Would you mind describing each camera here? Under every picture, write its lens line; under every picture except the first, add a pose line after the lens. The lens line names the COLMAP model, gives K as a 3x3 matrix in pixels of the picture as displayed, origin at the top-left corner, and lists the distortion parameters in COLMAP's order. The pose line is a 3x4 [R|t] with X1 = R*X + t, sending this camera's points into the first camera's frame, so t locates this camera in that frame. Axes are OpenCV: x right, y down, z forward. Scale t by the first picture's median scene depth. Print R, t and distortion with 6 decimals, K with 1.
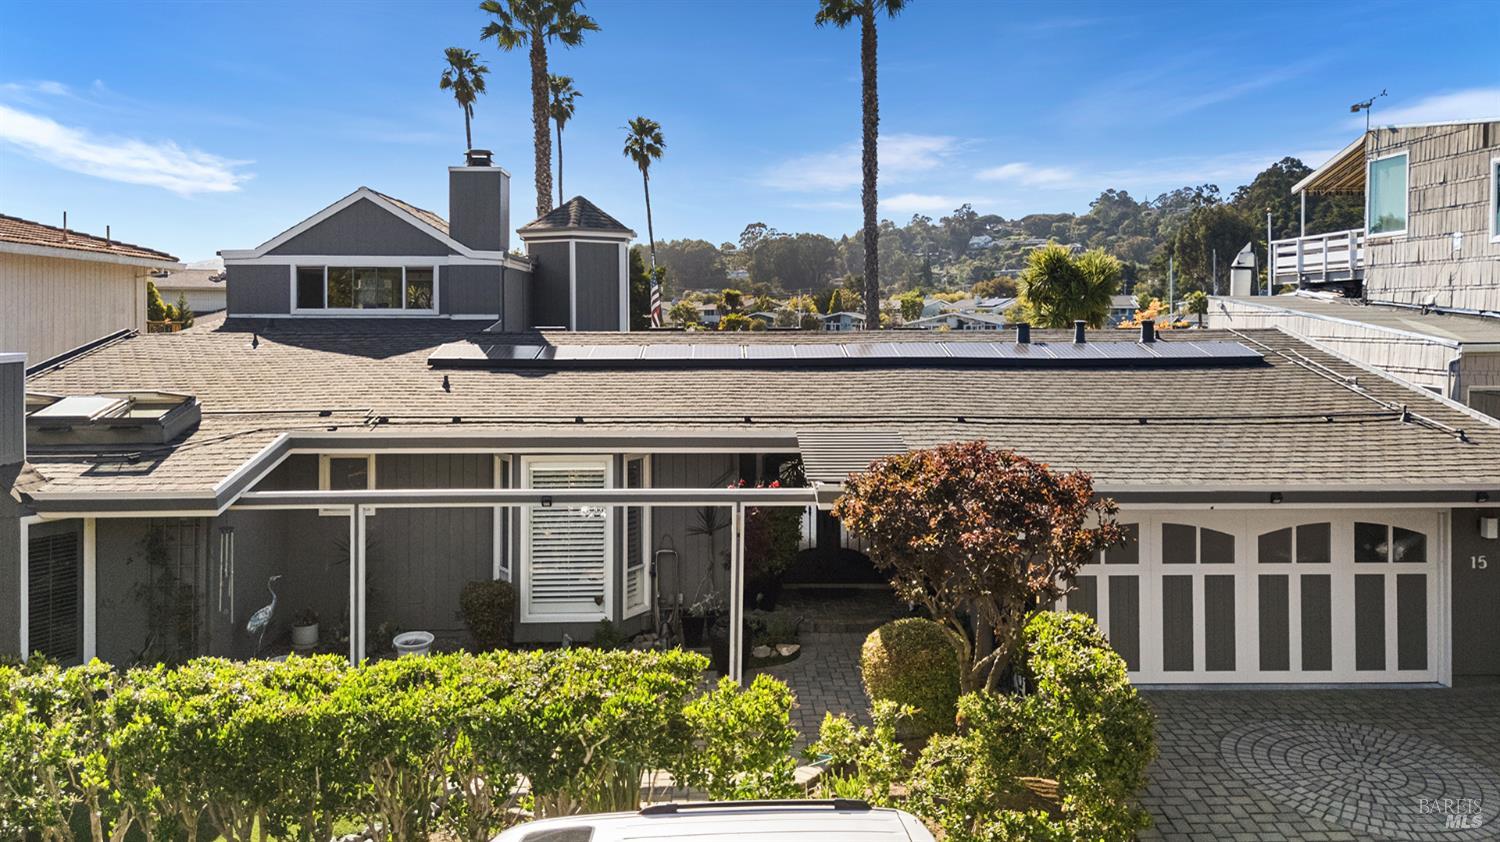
lens RADIAL K [[1129.6, 0, 759.5], [0, 1129.6, 307.8], [0, 0, 1]] dist [0.089826, -0.087917]
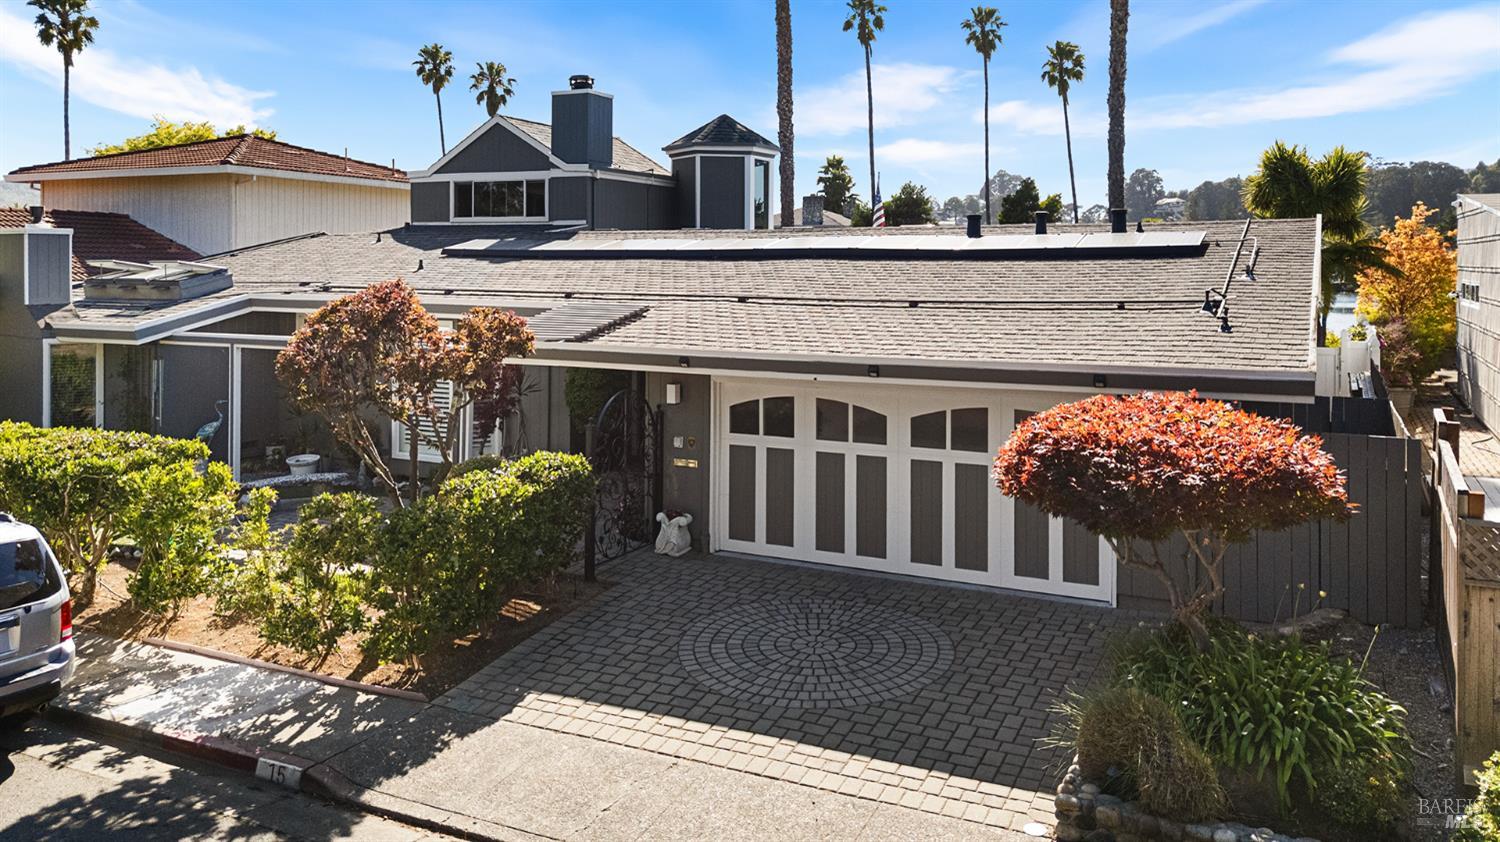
lens RADIAL K [[1129.6, 0, 759.5], [0, 1129.6, 307.8], [0, 0, 1]] dist [0.089826, -0.087917]
pose [[0.874476, 0.020766, -0.484624, 0.476296], [0.001564, 0.998957, 0.045628, 0.042563], [0.485066, -0.040659, 0.873532, 0.091333]]
